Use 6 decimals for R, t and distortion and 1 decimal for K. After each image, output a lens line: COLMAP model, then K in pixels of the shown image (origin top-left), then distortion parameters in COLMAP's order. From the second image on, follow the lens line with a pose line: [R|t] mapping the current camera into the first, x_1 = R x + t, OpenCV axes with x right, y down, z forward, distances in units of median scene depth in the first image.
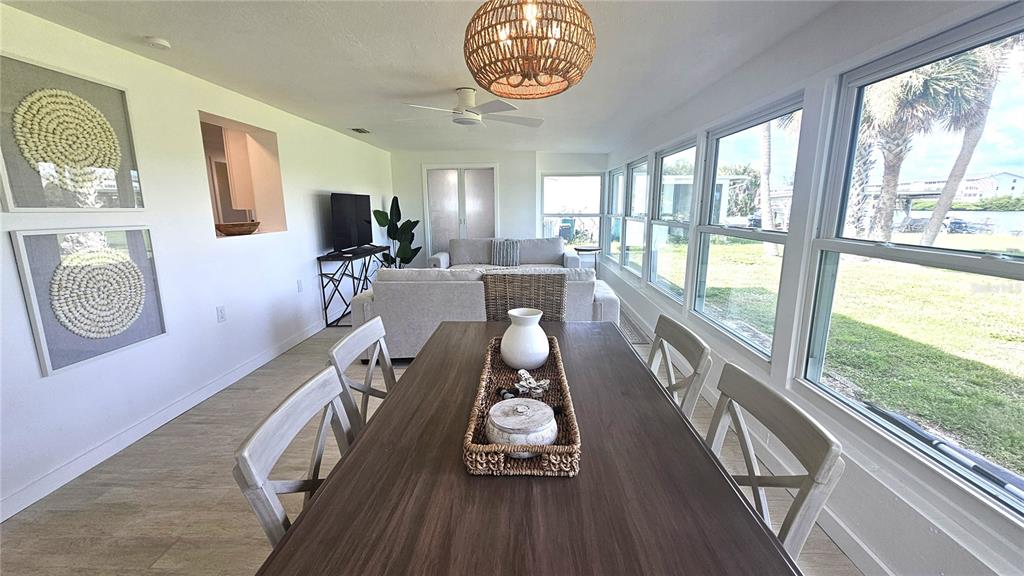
lens RADIAL K [[420.4, 0, 508.0], [0, 420.4, 289.4], [0, 0, 1]] dist [0.003473, -0.000910]
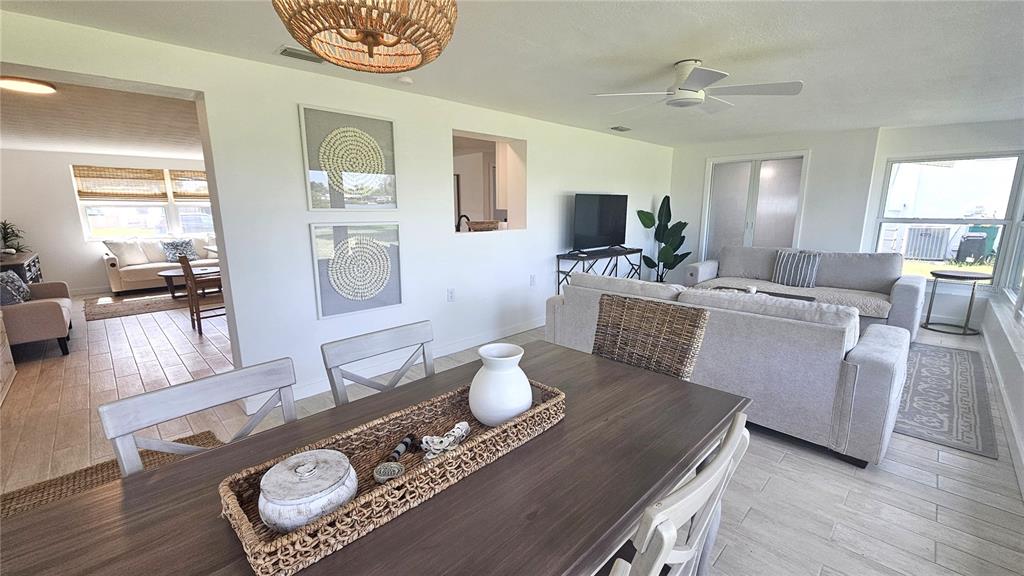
lens RADIAL K [[420.4, 0, 513.9], [0, 420.4, 289.6], [0, 0, 1]] dist [0.003473, -0.000910]
pose [[0.738065, 0.134409, -0.661207, 0.172931], [-0.132308, 0.989763, 0.053510, -0.031355], [0.661631, 0.047989, 0.748293, 0.139182]]
